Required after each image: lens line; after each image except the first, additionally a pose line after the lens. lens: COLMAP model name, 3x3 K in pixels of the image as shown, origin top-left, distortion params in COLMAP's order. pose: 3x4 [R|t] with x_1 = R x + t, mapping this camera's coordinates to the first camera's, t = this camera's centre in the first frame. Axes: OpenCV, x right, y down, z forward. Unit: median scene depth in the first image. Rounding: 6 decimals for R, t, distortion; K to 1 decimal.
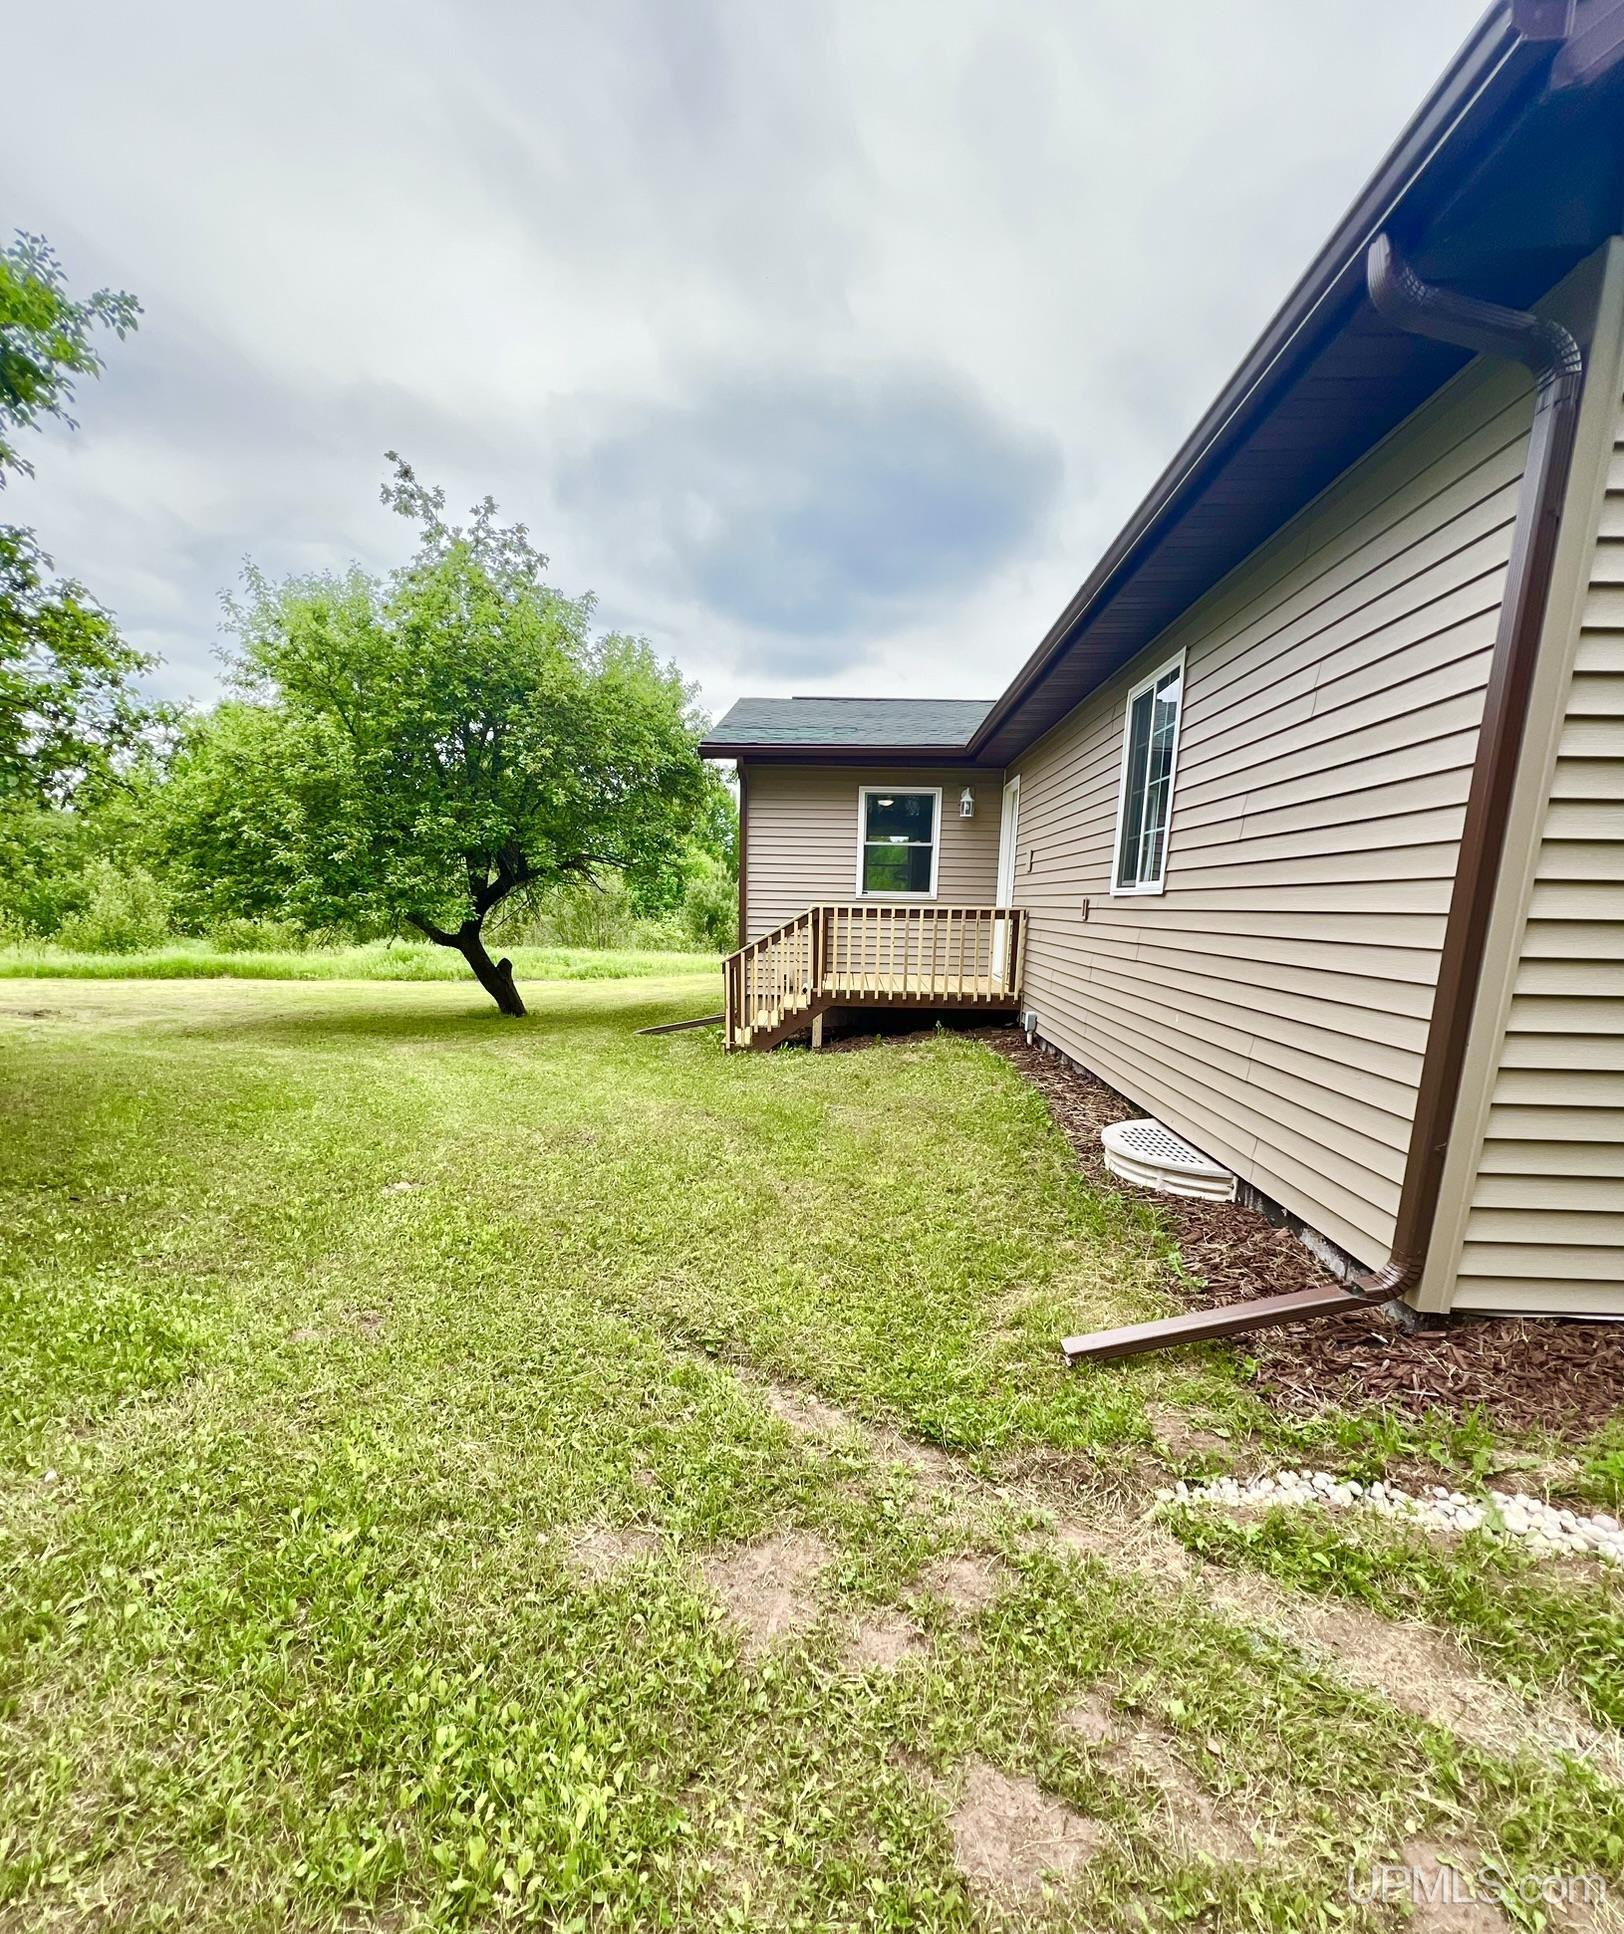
lens RADIAL K [[863.9, 0, 818.6], [0, 863.9, 1079.9], [0, 0, 1]] dist [-0.001070, 0.001125]
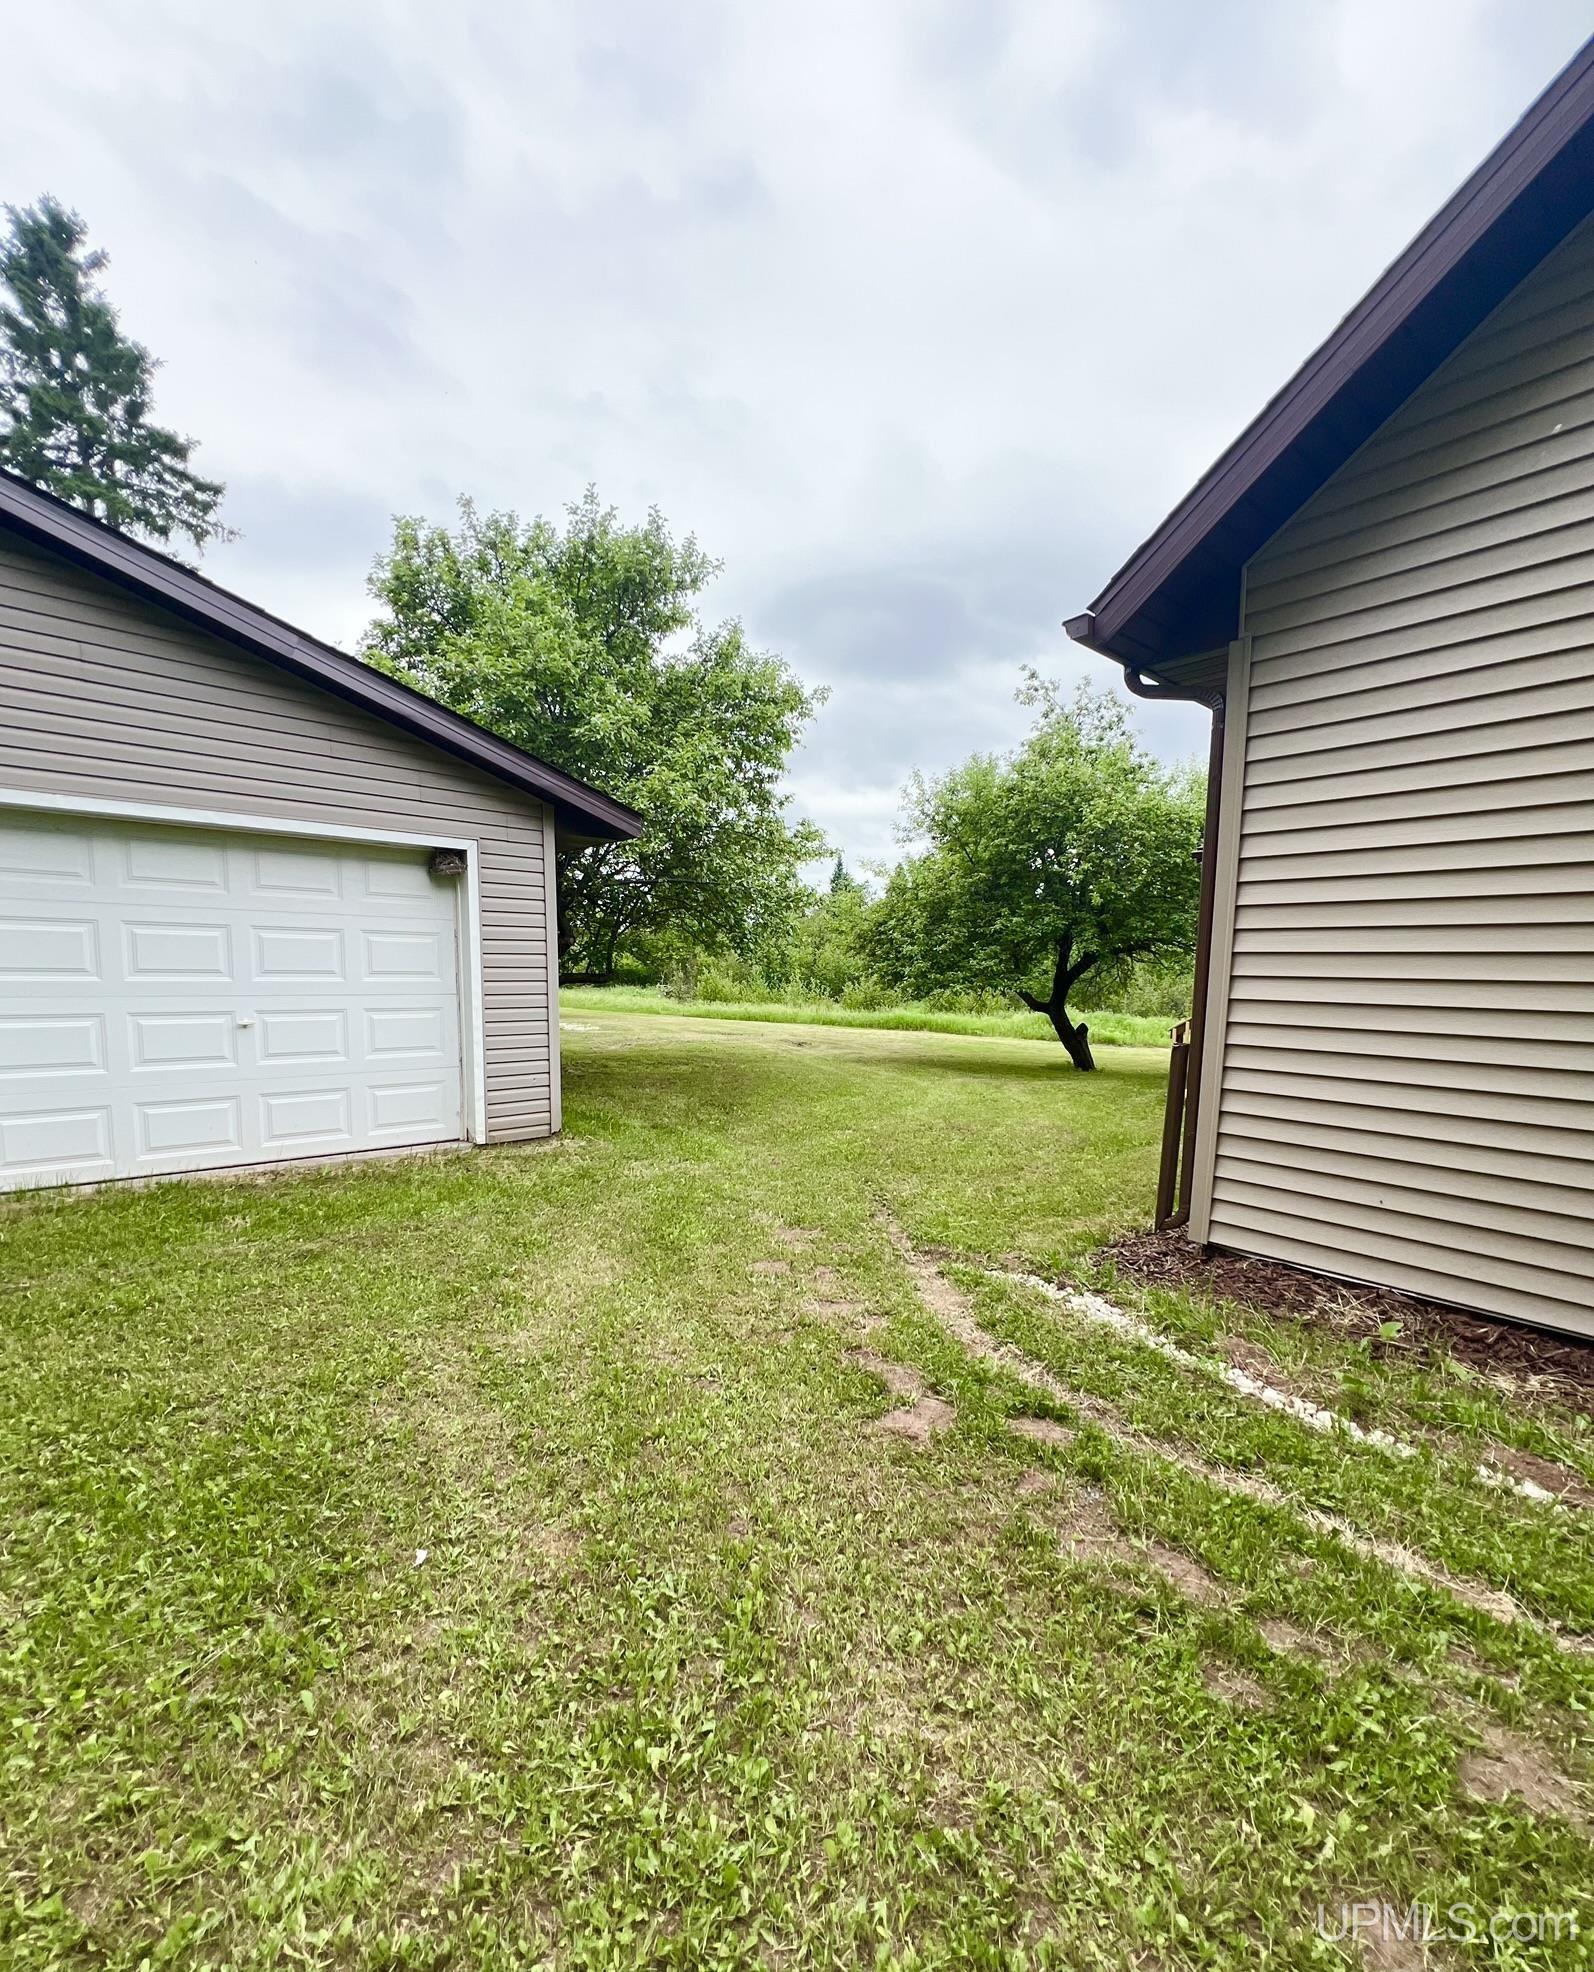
lens RADIAL K [[856.9, 0, 808.2], [0, 856.9, 1061.1], [0, 0, 1]] dist [-0.001271, 0.000276]
pose [[0.702847, 0.072919, -0.707593, 0.320852], [-0.145029, 0.988528, -0.042186, 0.027195], [0.696399, 0.132272, 0.705360, -0.162136]]
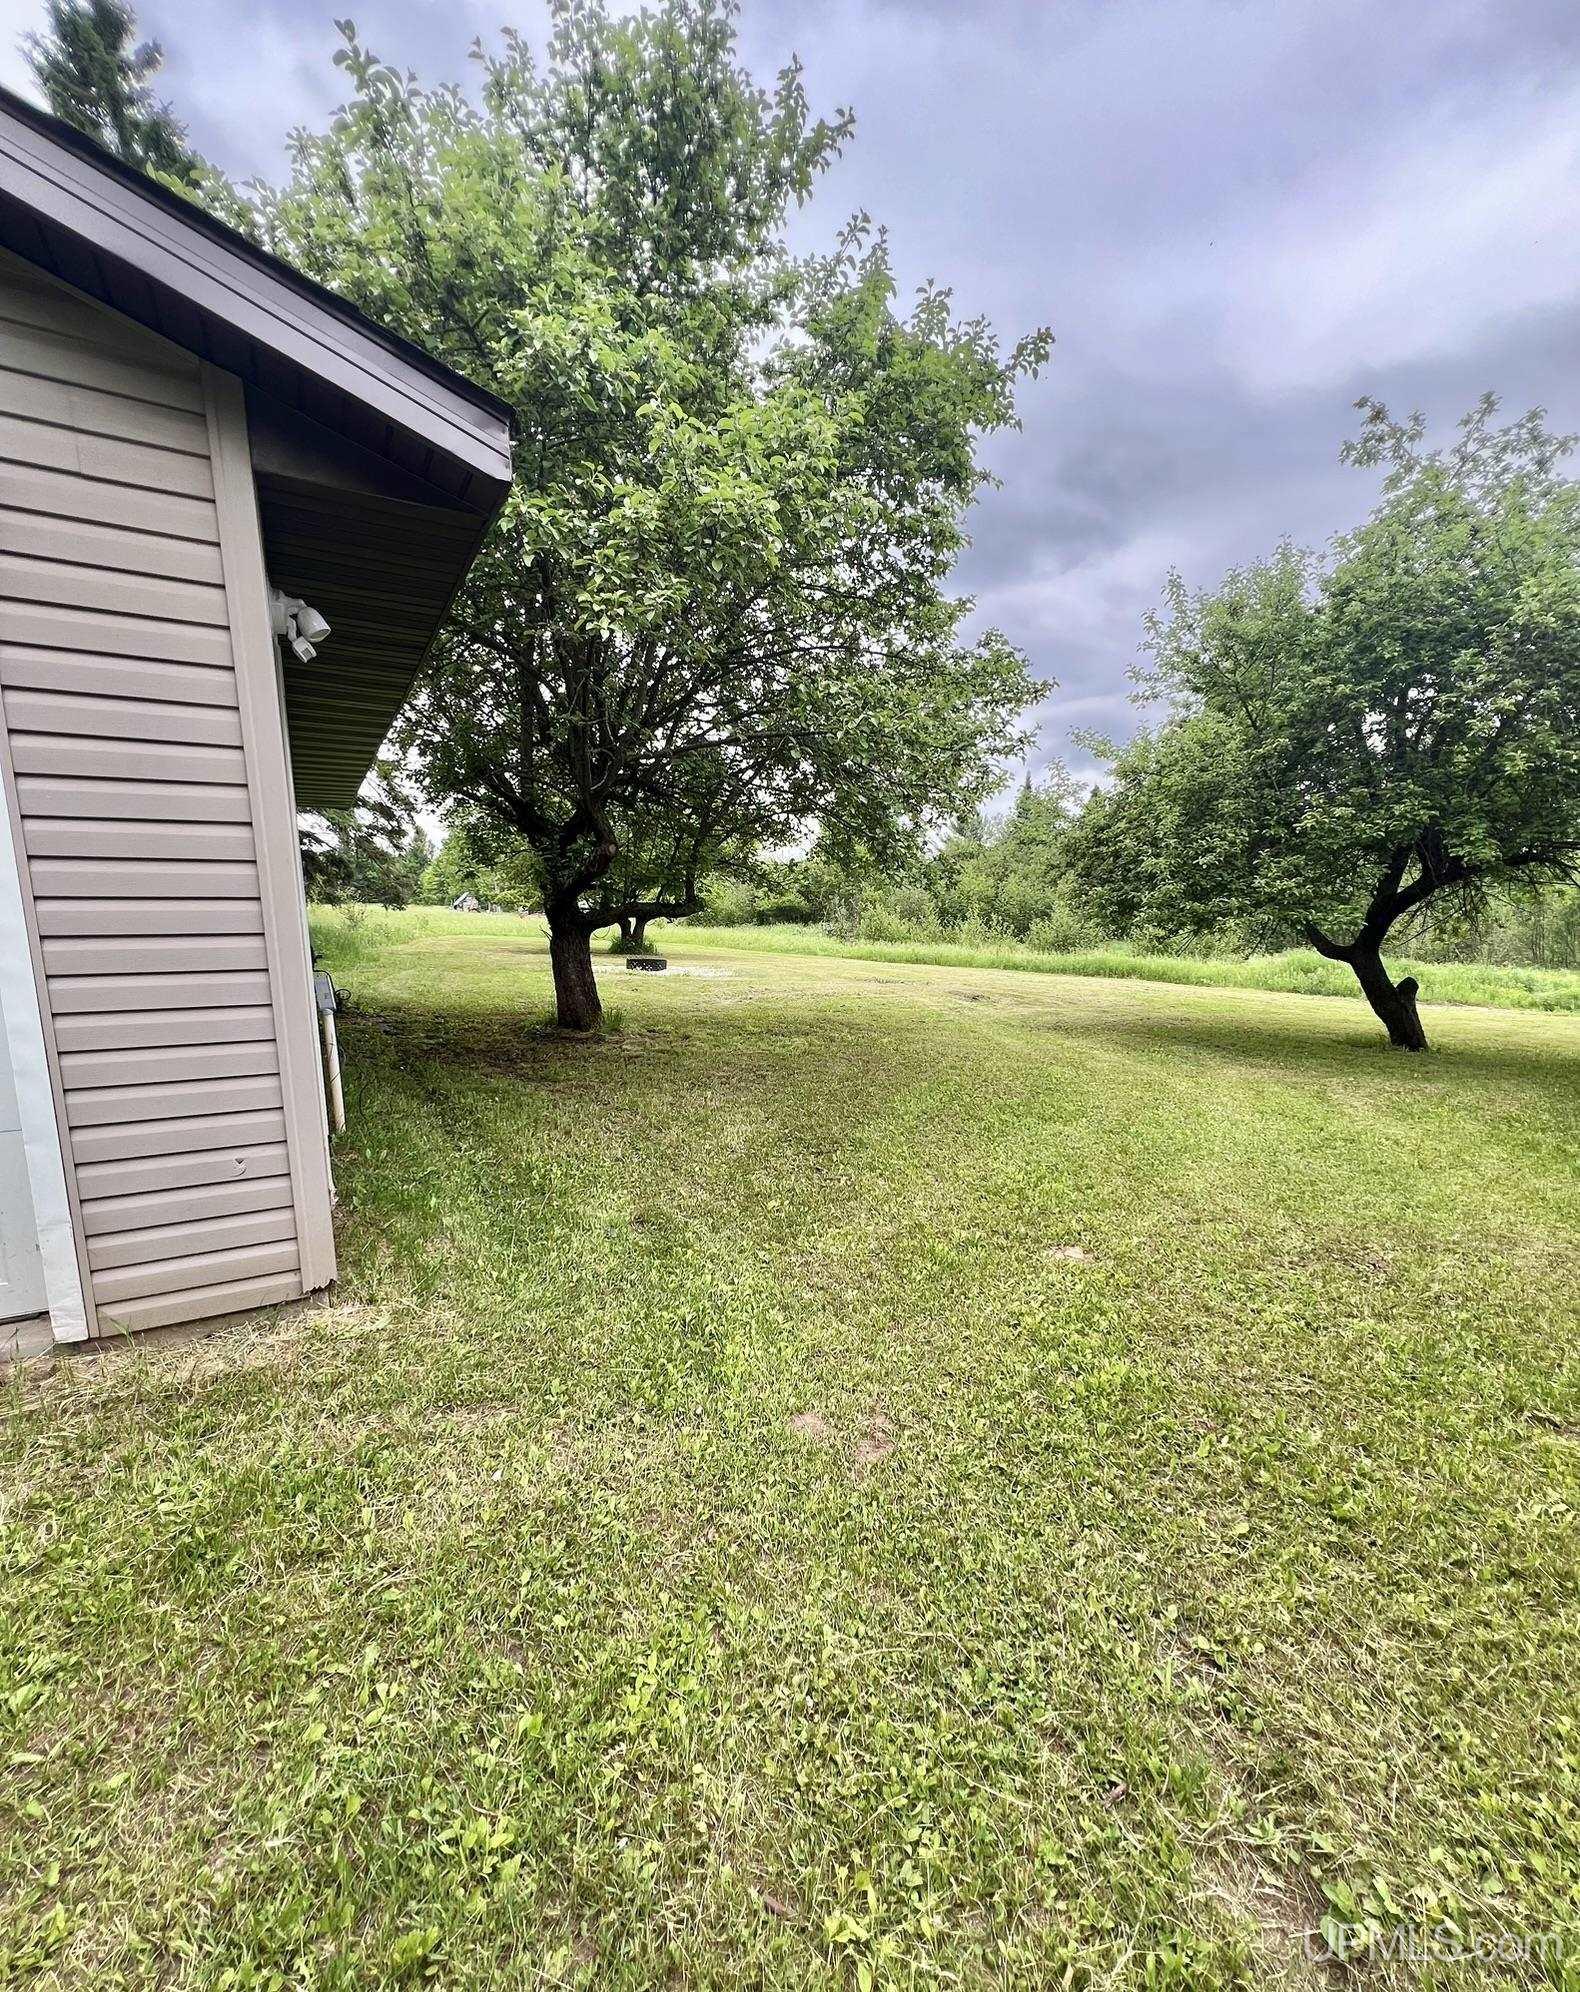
lens RADIAL K [[844.5, 0, 792.7], [0, 844.5, 1048.4], [0, 0, 1]] dist [-0.000568, 0.000395]
pose [[0.527049, 0.133040, -0.839357, 0.006904], [-0.168207, 0.984461, 0.050419, -0.025789], [0.833022, 0.114613, 0.541238, 0.142045]]
